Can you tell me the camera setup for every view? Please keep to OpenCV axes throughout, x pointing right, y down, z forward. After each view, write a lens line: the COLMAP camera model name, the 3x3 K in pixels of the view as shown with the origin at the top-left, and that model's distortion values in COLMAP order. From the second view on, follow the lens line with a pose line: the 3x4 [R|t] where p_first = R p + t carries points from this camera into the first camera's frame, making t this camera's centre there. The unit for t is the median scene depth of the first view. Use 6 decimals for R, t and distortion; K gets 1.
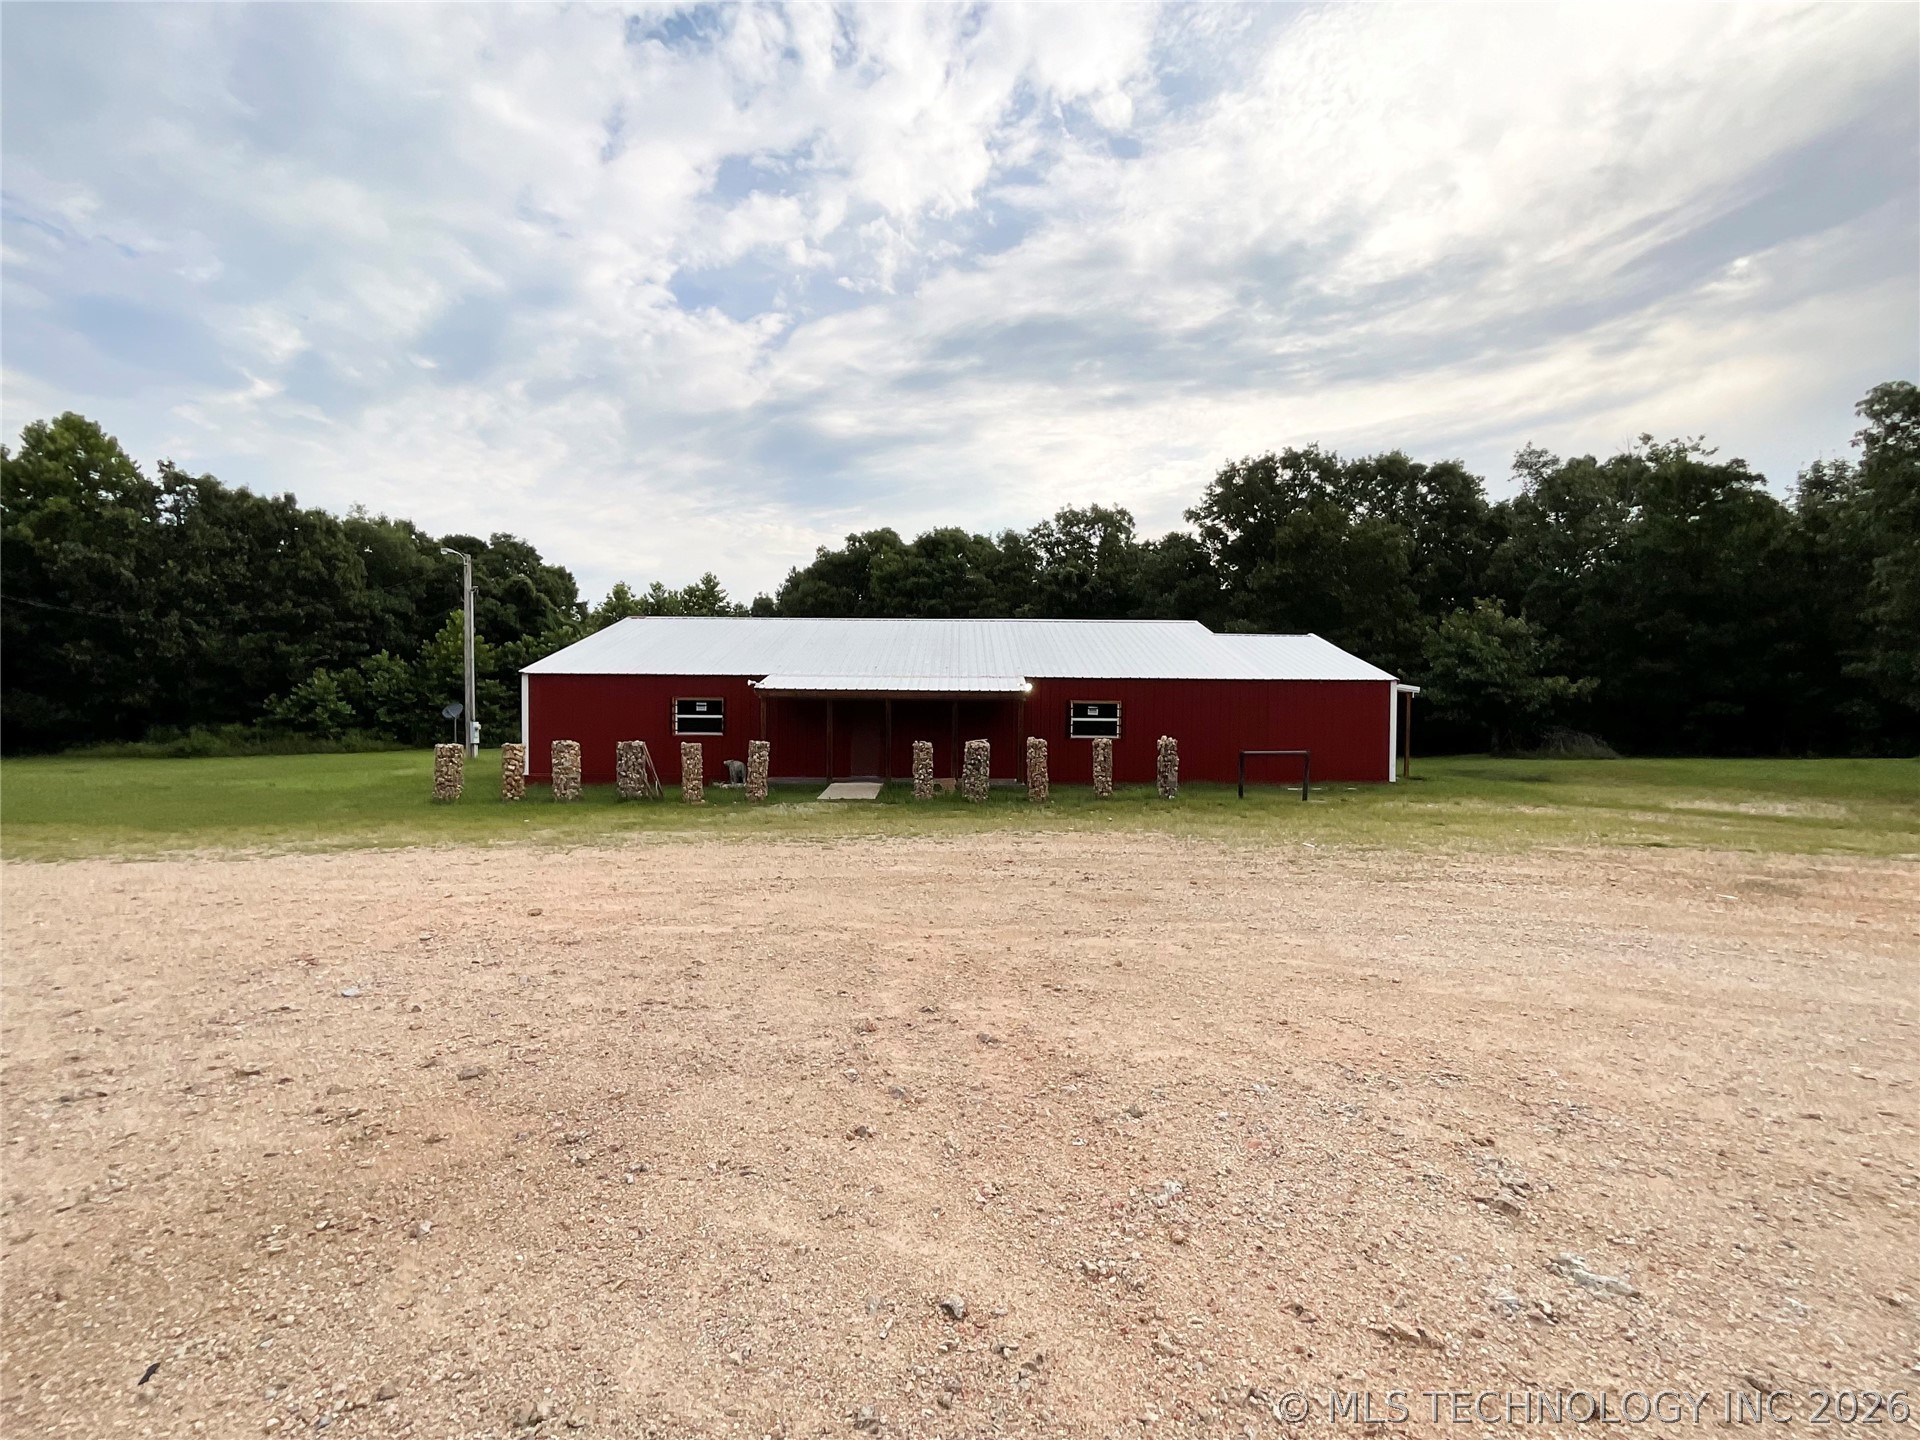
lens RADIAL K [[786.5, 0, 962.1], [0, 786.5, 729.7], [0, 0, 1]] dist [0.003122, -0.001066]
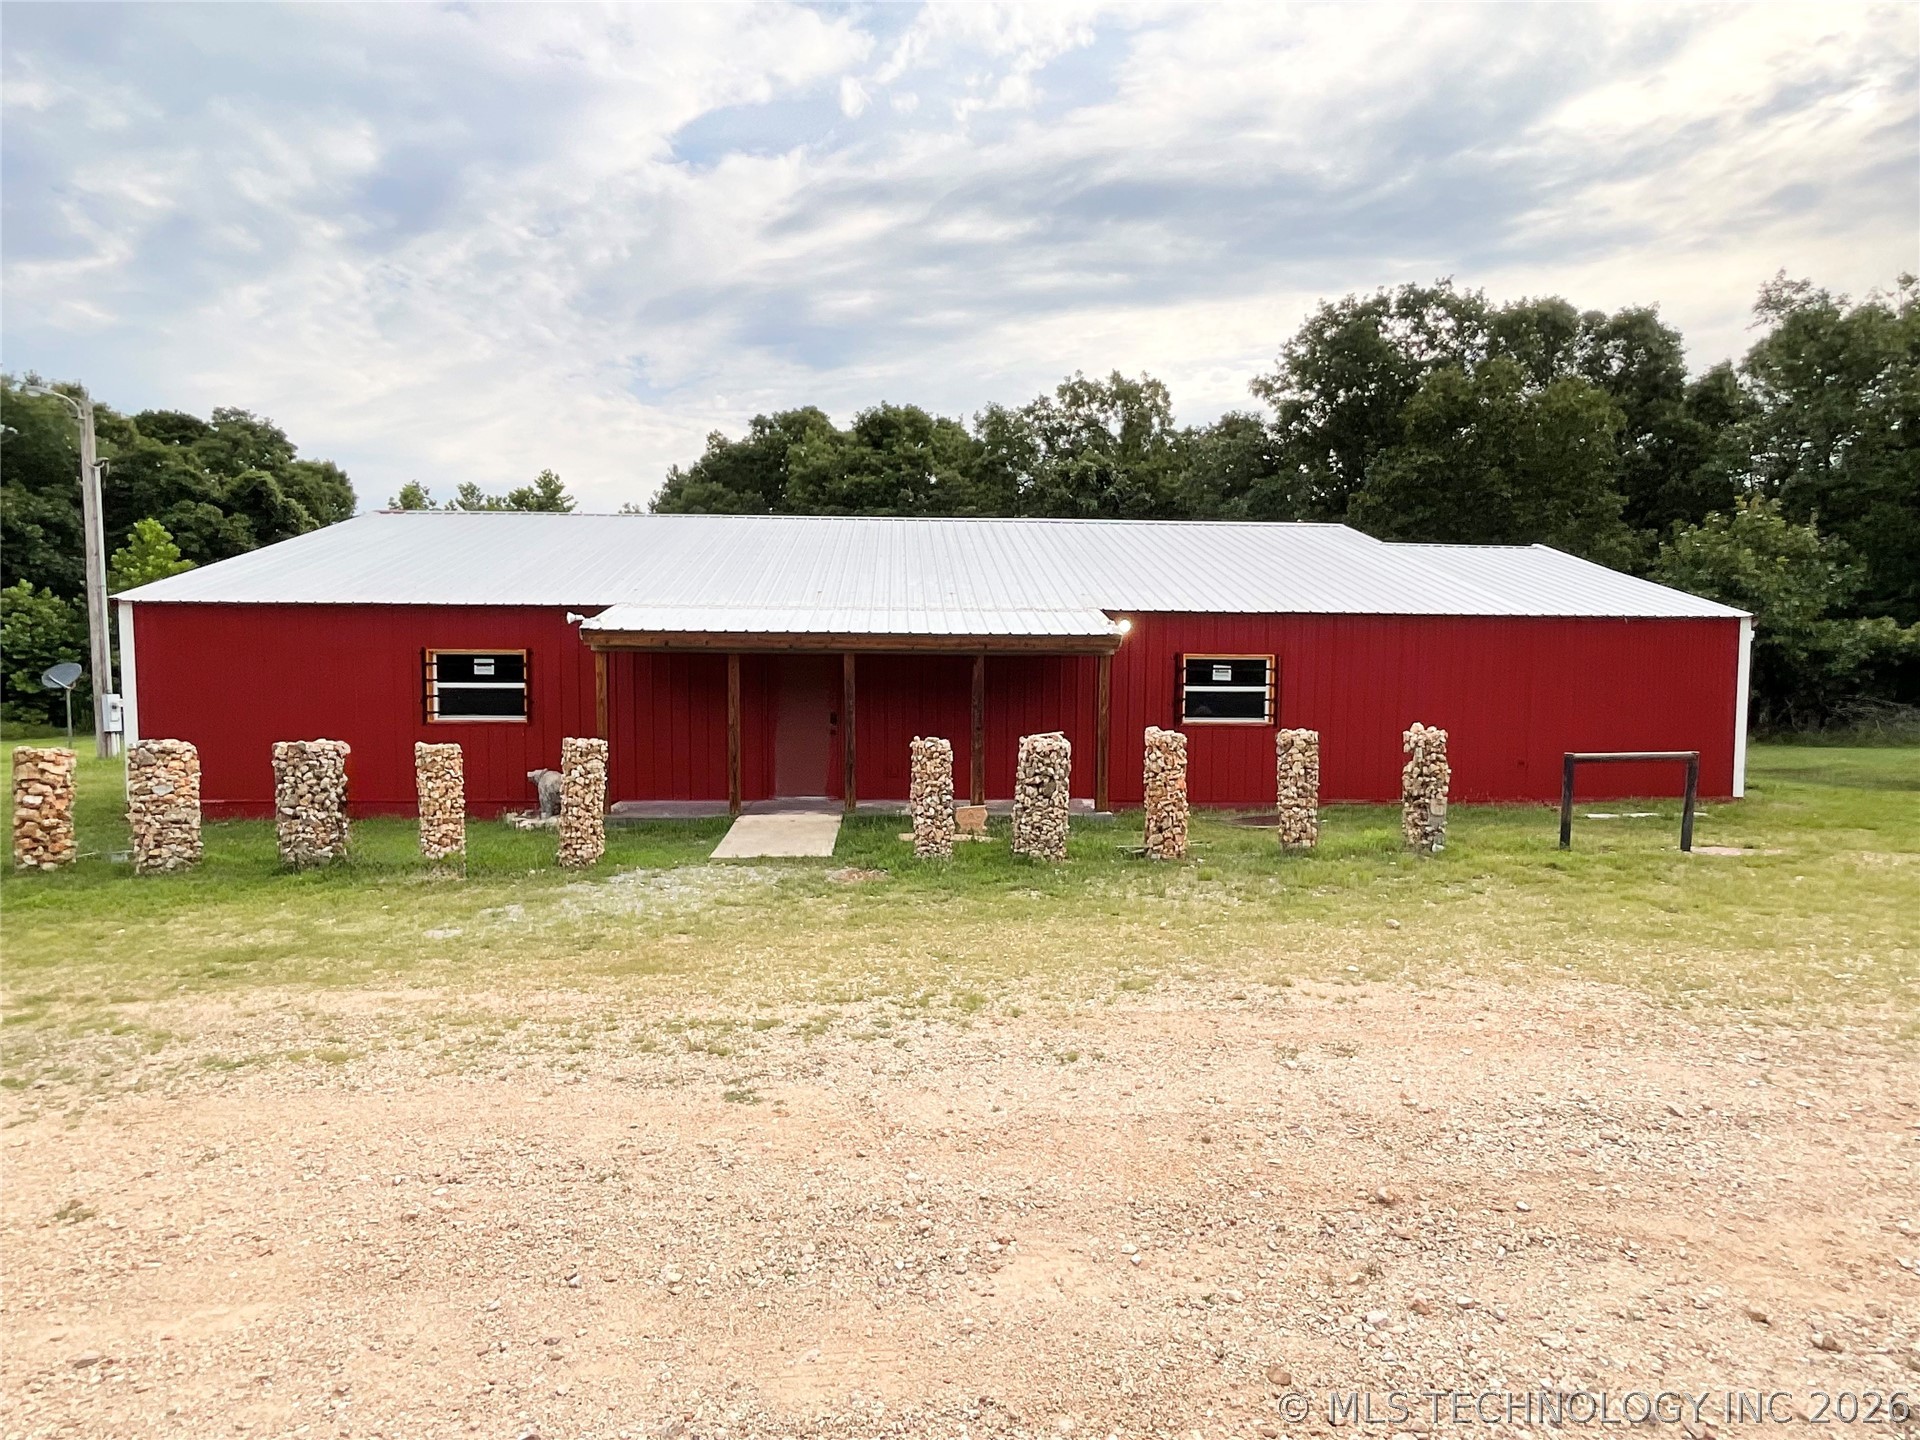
lens RADIAL K [[981.5, 0, 957.8], [0, 981.5, 756.2], [0, 0, 1]] dist [-0.005509, 0.003434]
pose [[0.998154, -0.007365, 0.060286, -0.029238], [0.003746, 0.998197, 0.059909, -0.003985], [-0.060619, -0.059573, 0.996382, 0.167076]]
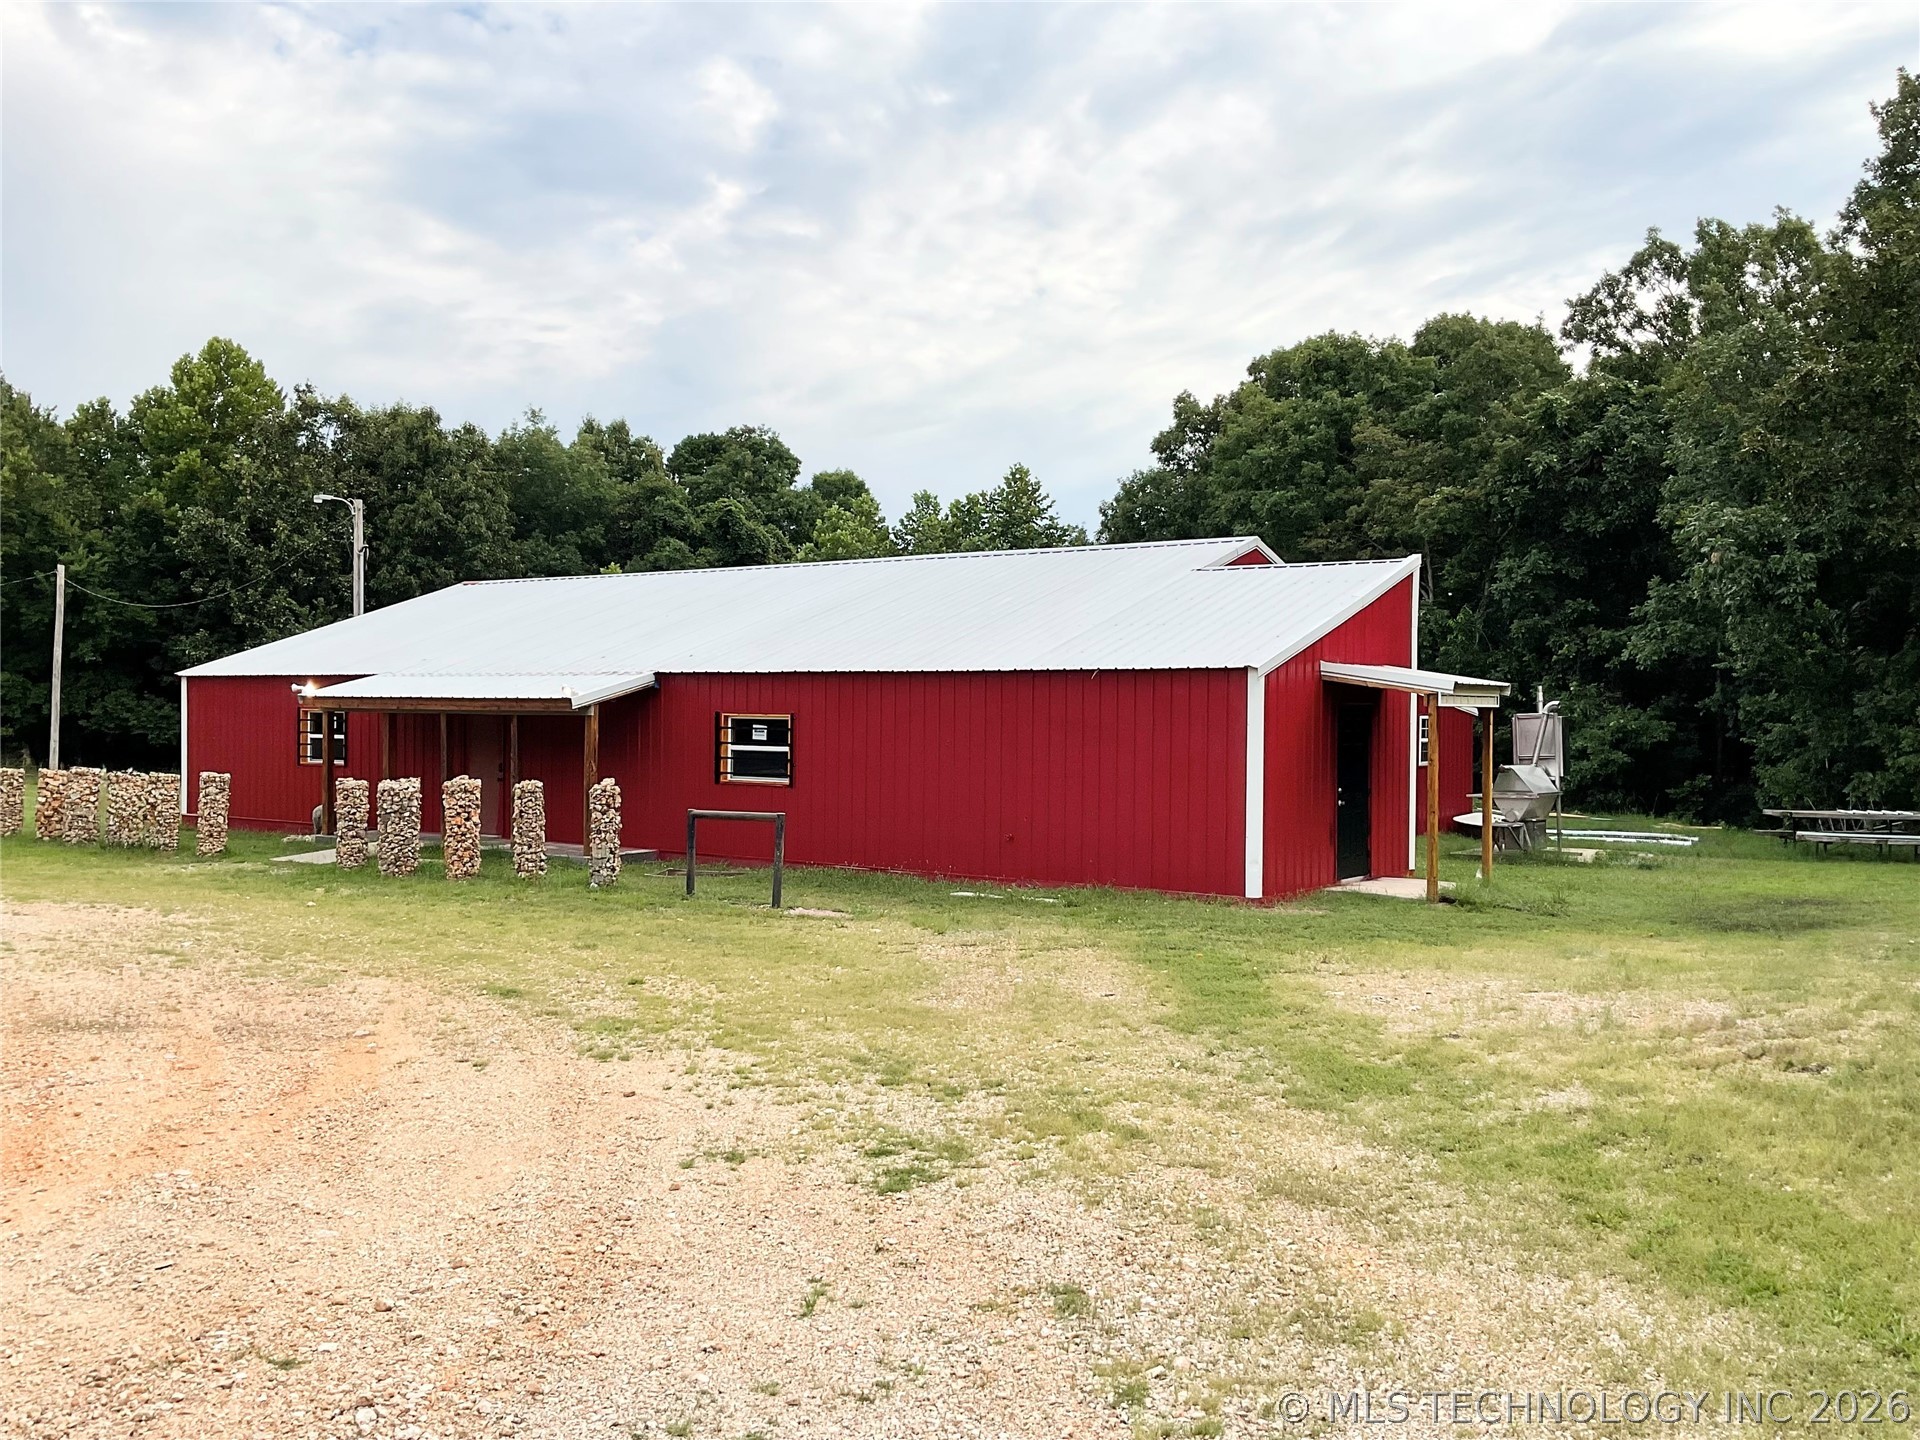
lens RADIAL K [[1788.8, 0, 986.2], [0, 1788.8, 776.3], [0, 0, 1]] dist [0.038433, 0.000000]
pose [[0.798253, 0.021320, -0.601944, 0.529032], [-0.019386, 0.999765, 0.009703, -0.004496], [0.602010, 0.003924, 0.798479, 0.052104]]
